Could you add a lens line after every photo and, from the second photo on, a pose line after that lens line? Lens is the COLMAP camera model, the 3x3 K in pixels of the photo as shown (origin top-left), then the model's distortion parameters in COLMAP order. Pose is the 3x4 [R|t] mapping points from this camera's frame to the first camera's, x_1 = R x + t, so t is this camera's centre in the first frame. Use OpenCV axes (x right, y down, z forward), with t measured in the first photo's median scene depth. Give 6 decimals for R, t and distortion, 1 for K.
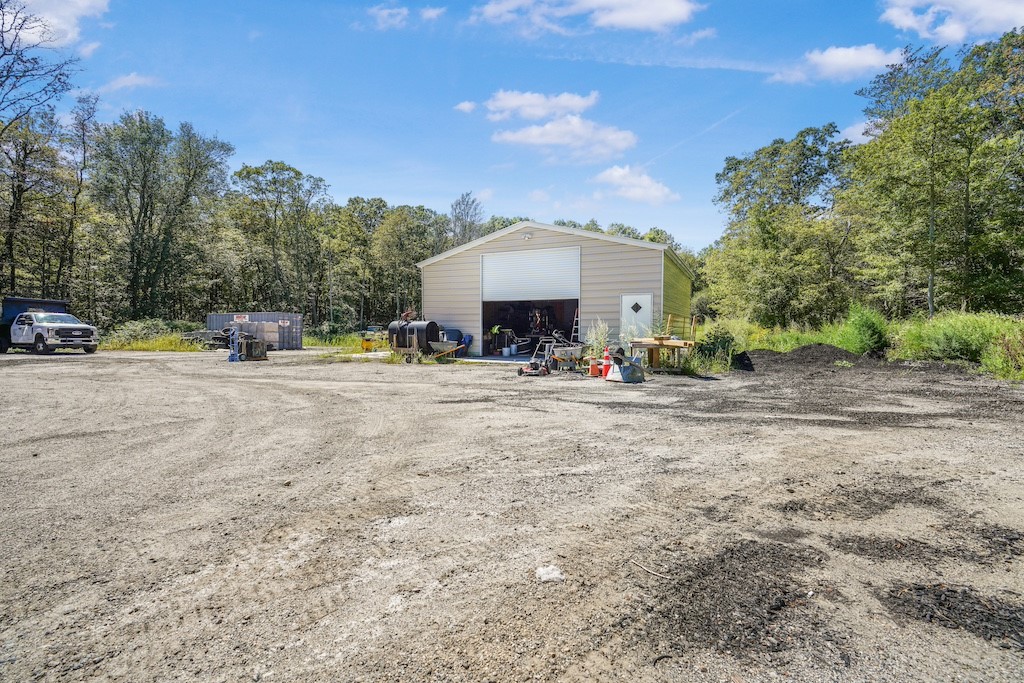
lens RADIAL K [[464.9, 0, 521.8], [0, 464.9, 340.5], [0, 0, 1]] dist [-0.017595, 0.009665]
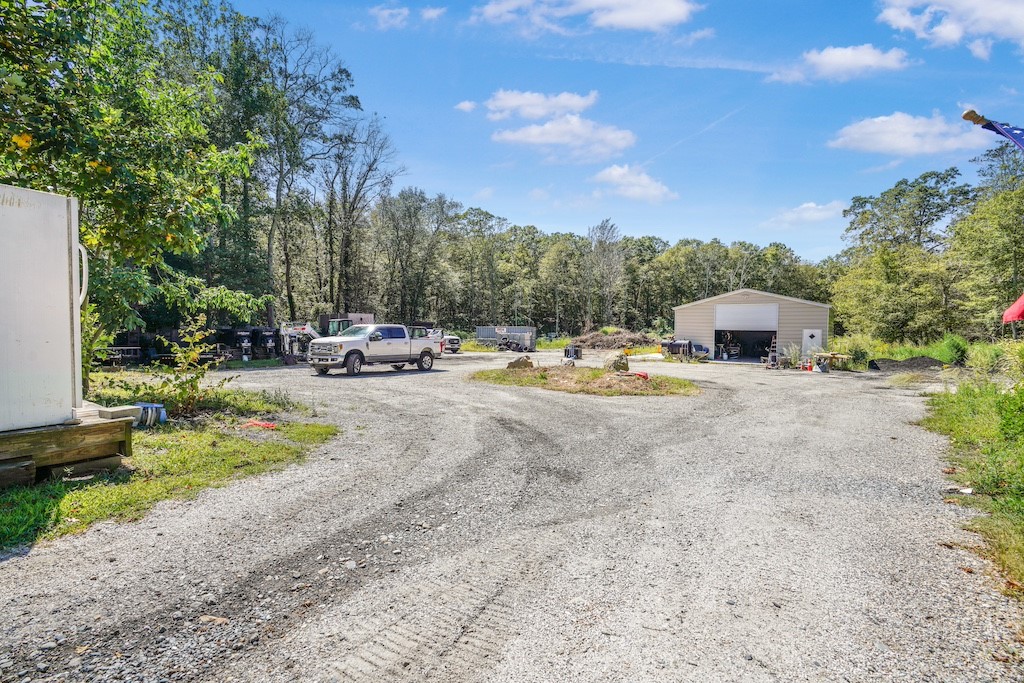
lens RADIAL K [[464.9, 0, 521.8], [0, 464.9, 340.5], [0, 0, 1]] dist [-0.017595, 0.009665]
pose [[0.982613, 0.012799, -0.185223, -0.382476], [-0.012780, 0.999917, 0.001297, -0.026355], [0.185224, 0.001092, 0.982696, -0.732642]]
